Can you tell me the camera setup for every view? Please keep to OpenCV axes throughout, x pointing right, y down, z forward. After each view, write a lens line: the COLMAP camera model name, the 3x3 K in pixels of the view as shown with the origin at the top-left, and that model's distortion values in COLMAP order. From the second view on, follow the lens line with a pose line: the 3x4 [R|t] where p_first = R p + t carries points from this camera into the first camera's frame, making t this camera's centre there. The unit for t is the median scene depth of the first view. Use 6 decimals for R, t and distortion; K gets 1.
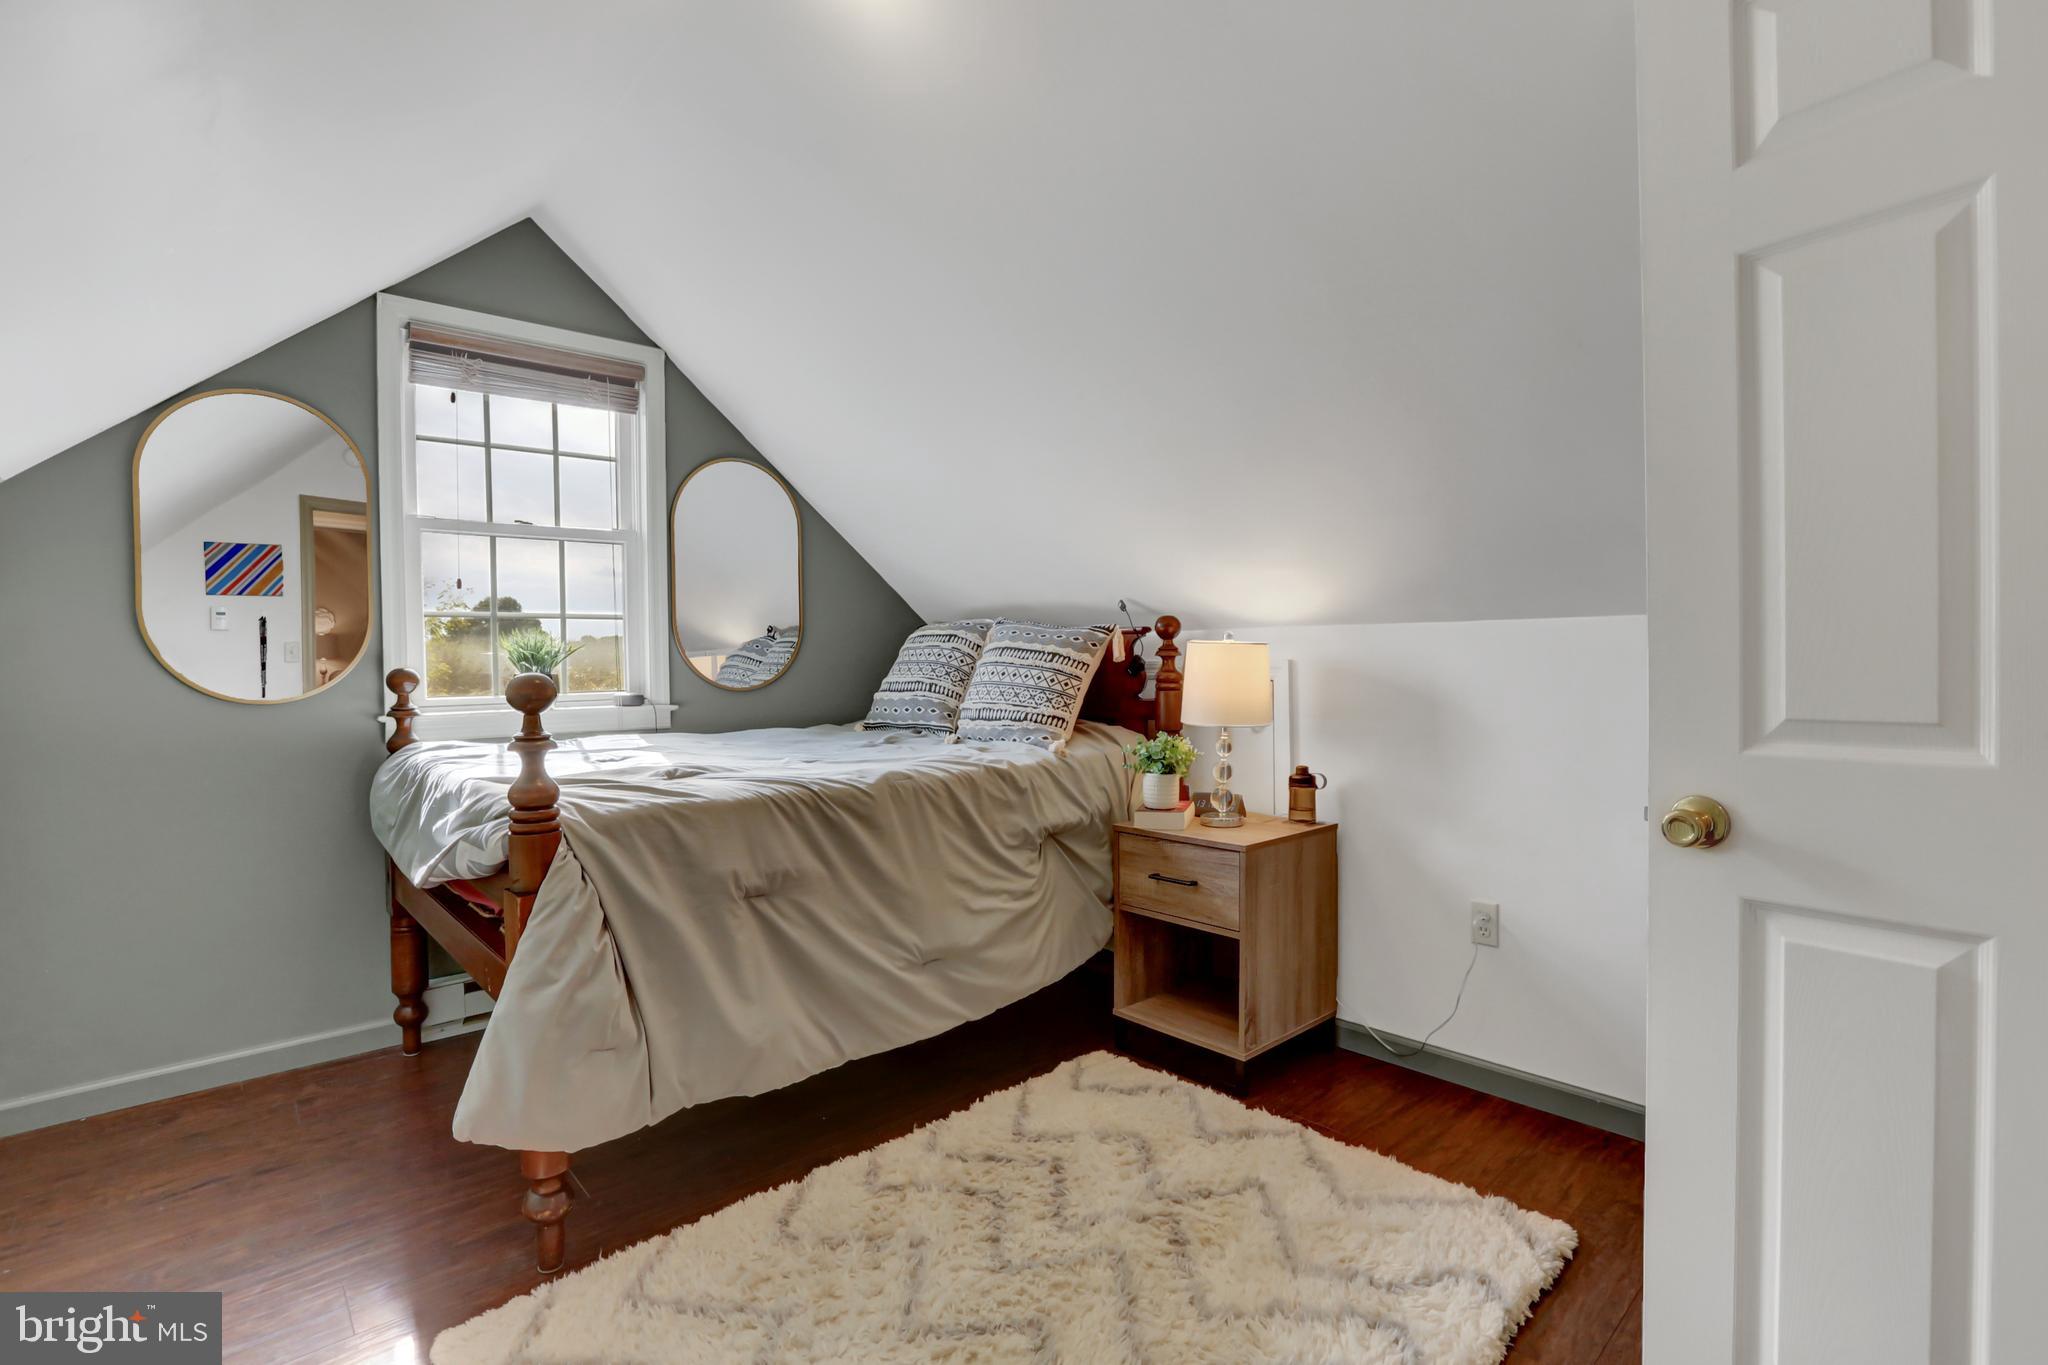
lens RADIAL K [[939.4, 0, 1024.6], [0, 939.4, 681.6], [0, 0, 1]] dist [-0.051368, 0.018119]
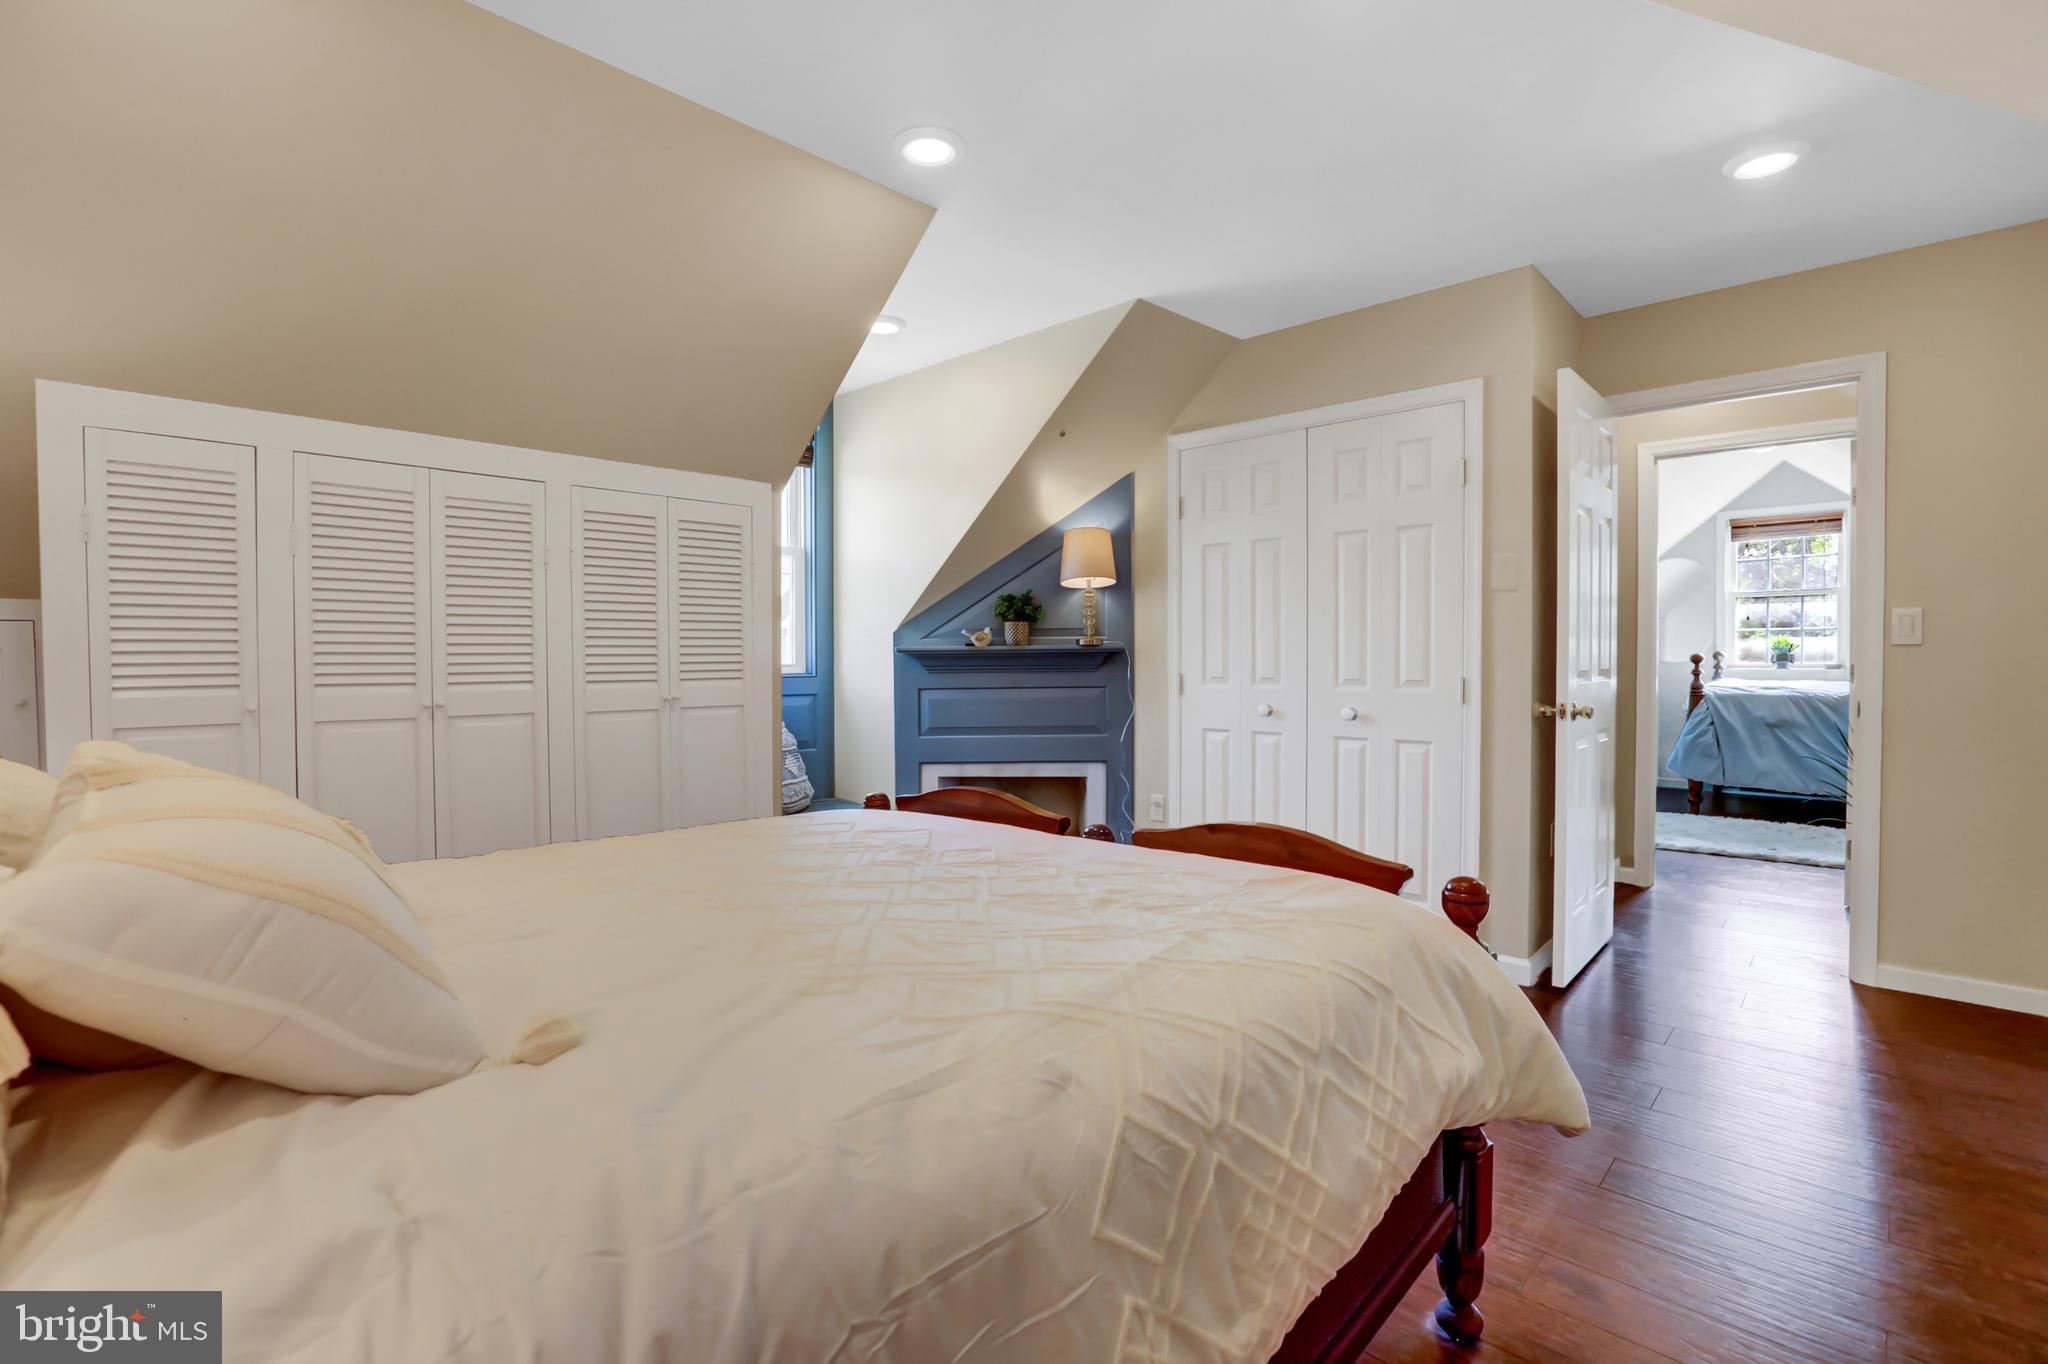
lens RADIAL K [[939.4, 0, 1026.7], [0, 939.4, 677.7], [0, 0, 1]] dist [-0.051368, 0.018119]
pose [[0.071615, 0.029669, -0.996991, 2.581893], [-0.008889, 0.999537, 0.029106, 0.002731], [0.997393, 0.006778, 0.071846, -1.701894]]
